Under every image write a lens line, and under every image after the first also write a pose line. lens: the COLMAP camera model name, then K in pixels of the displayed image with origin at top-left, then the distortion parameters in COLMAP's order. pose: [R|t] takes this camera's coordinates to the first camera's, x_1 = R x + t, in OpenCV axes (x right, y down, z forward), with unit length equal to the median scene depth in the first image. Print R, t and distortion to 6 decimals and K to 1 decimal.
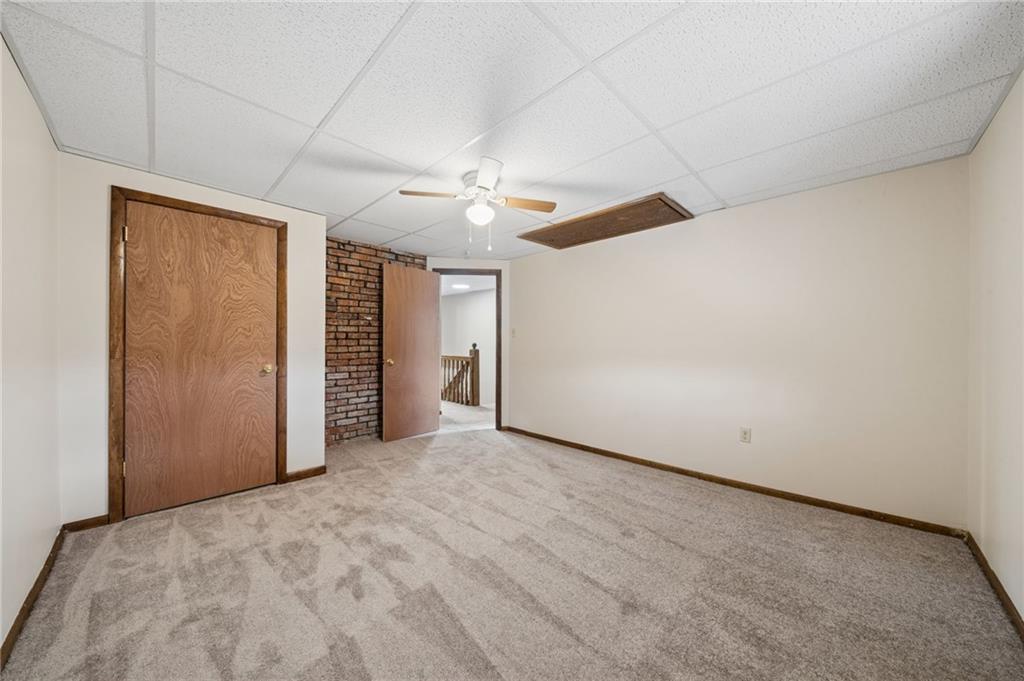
lens RADIAL K [[354.8, 0, 510.1], [0, 354.8, 343.4], [0, 0, 1]] dist [-0.009882, -0.000029]
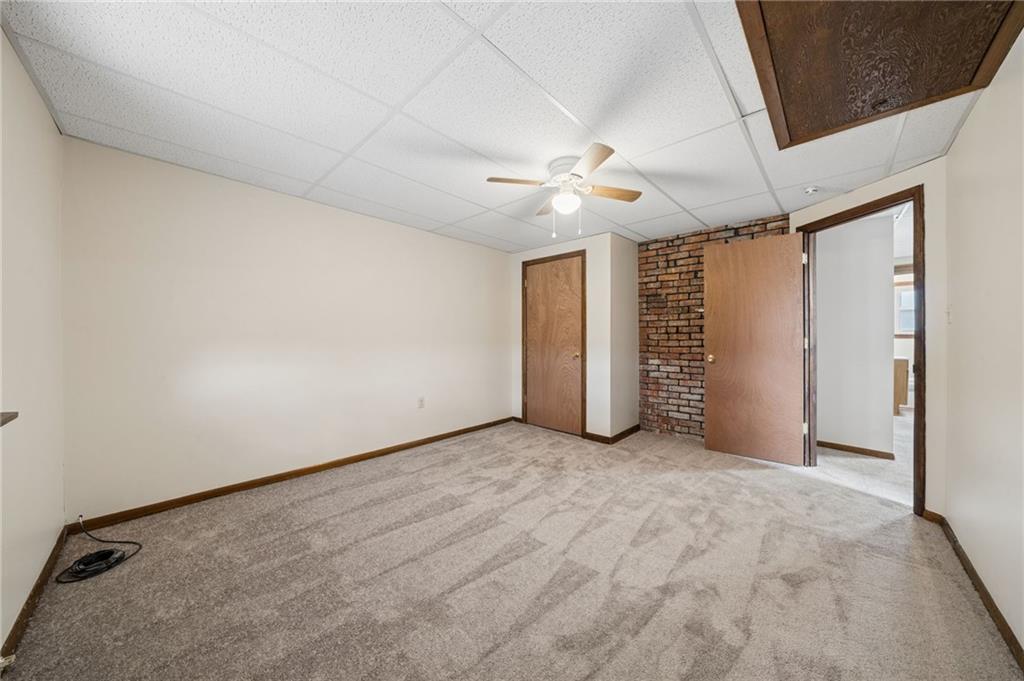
lens RADIAL K [[354.8, 0, 510.1], [0, 354.8, 343.4], [0, 0, 1]] dist [-0.009882, -0.000029]
pose [[-0.011604, 0.015436, -0.999814, 0.593950], [-0.002292, 0.999878, 0.015463, 0.002193], [0.999930, 0.002471, -0.011567, 0.575603]]
